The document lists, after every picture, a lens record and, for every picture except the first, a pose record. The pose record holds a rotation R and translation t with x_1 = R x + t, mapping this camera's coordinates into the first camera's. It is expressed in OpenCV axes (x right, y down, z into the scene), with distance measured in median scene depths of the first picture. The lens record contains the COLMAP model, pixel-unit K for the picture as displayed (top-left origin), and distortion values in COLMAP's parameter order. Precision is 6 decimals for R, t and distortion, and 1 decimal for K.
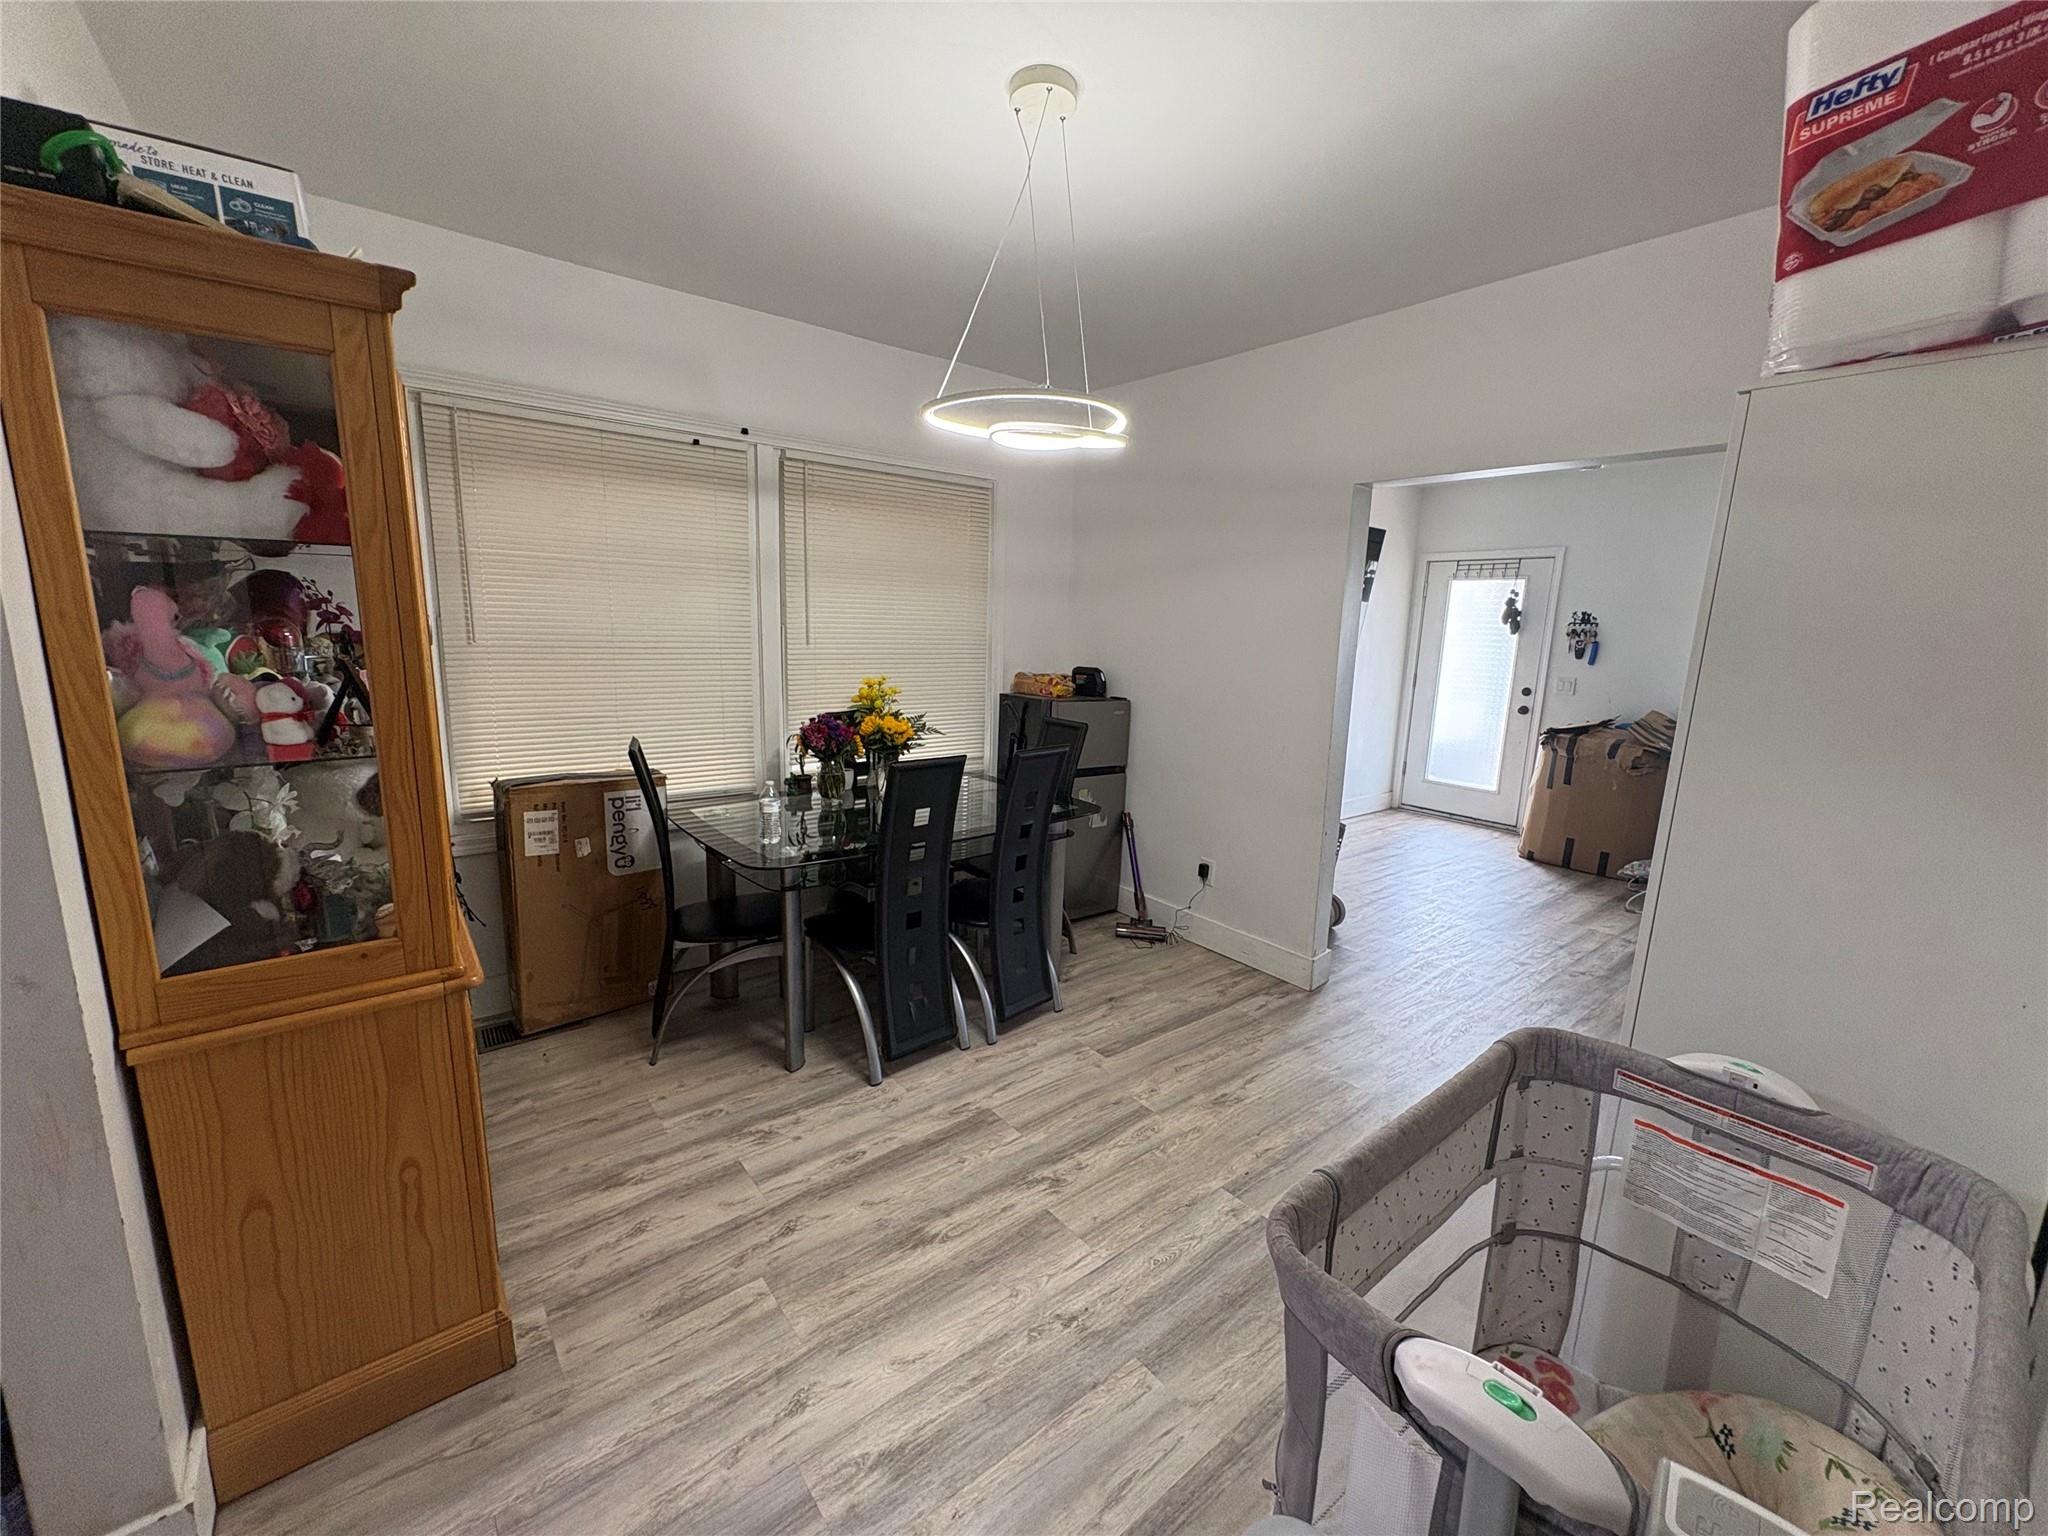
lens RADIAL K [[822.0, 0, 1025.8], [0, 822.0, 765.6], [0, 0, 1]] dist [0.005100, -0.000320]
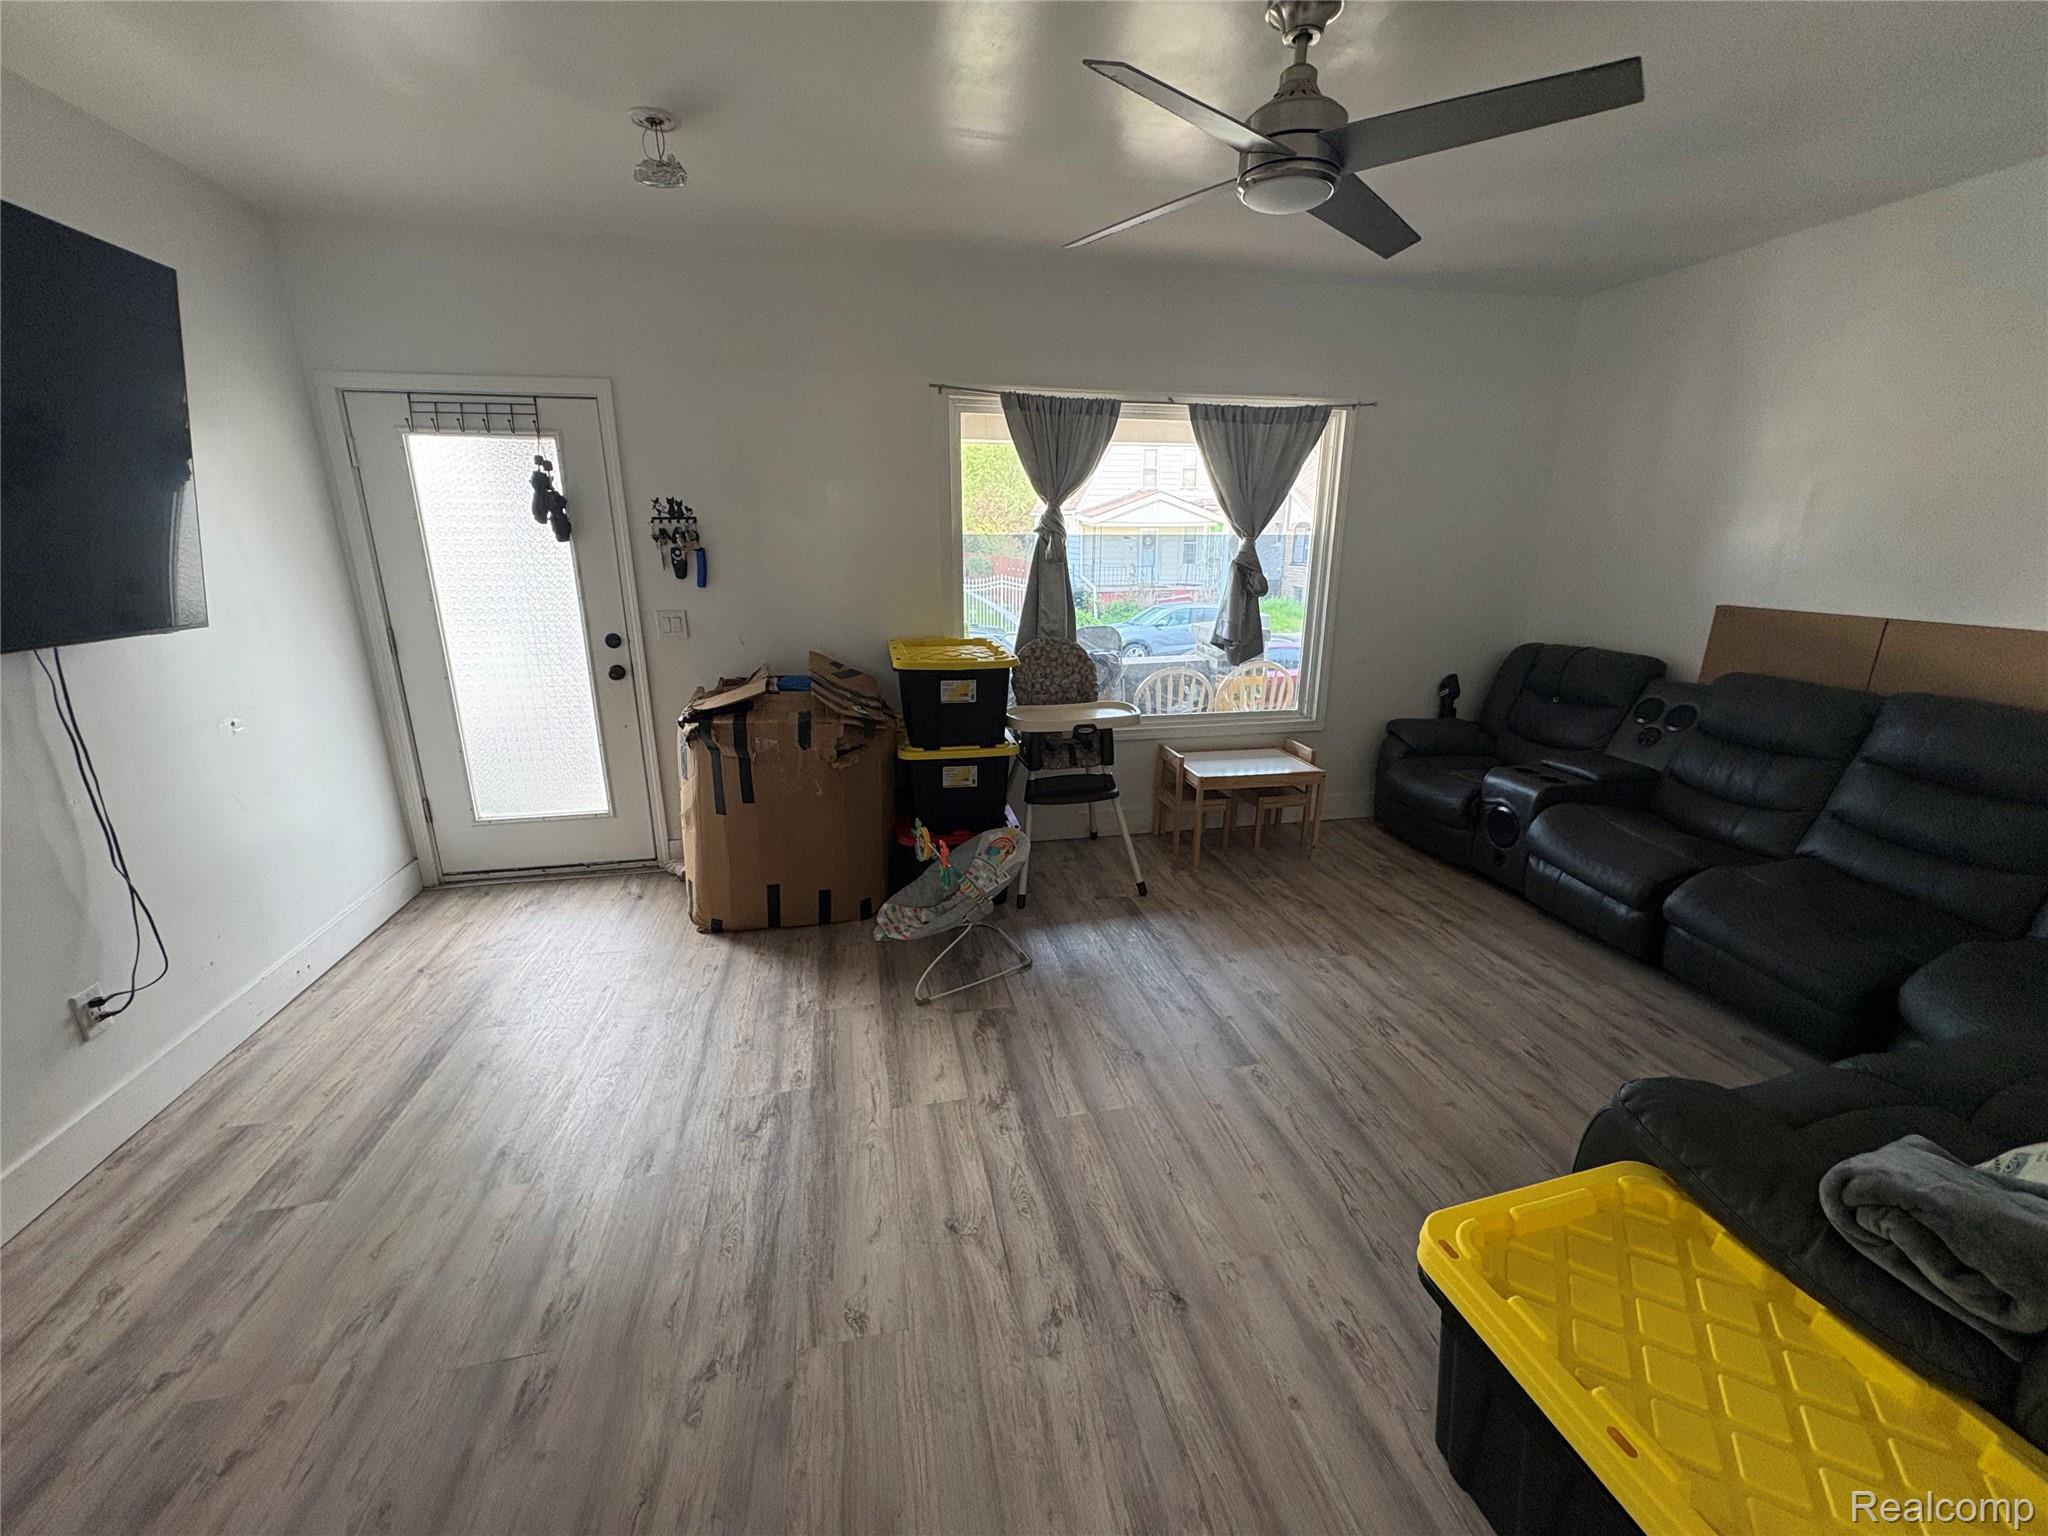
lens RADIAL K [[822.0, 0, 1023.3], [0, 822.0, 764.0], [0, 0, 1]] dist [0.005100, -0.000320]
pose [[0.456209, -0.266555, 0.849012, 0.235172], [0.173852, 0.962396, 0.208735, -0.080781], [-0.872725, 0.052375, 0.485395, 0.493909]]
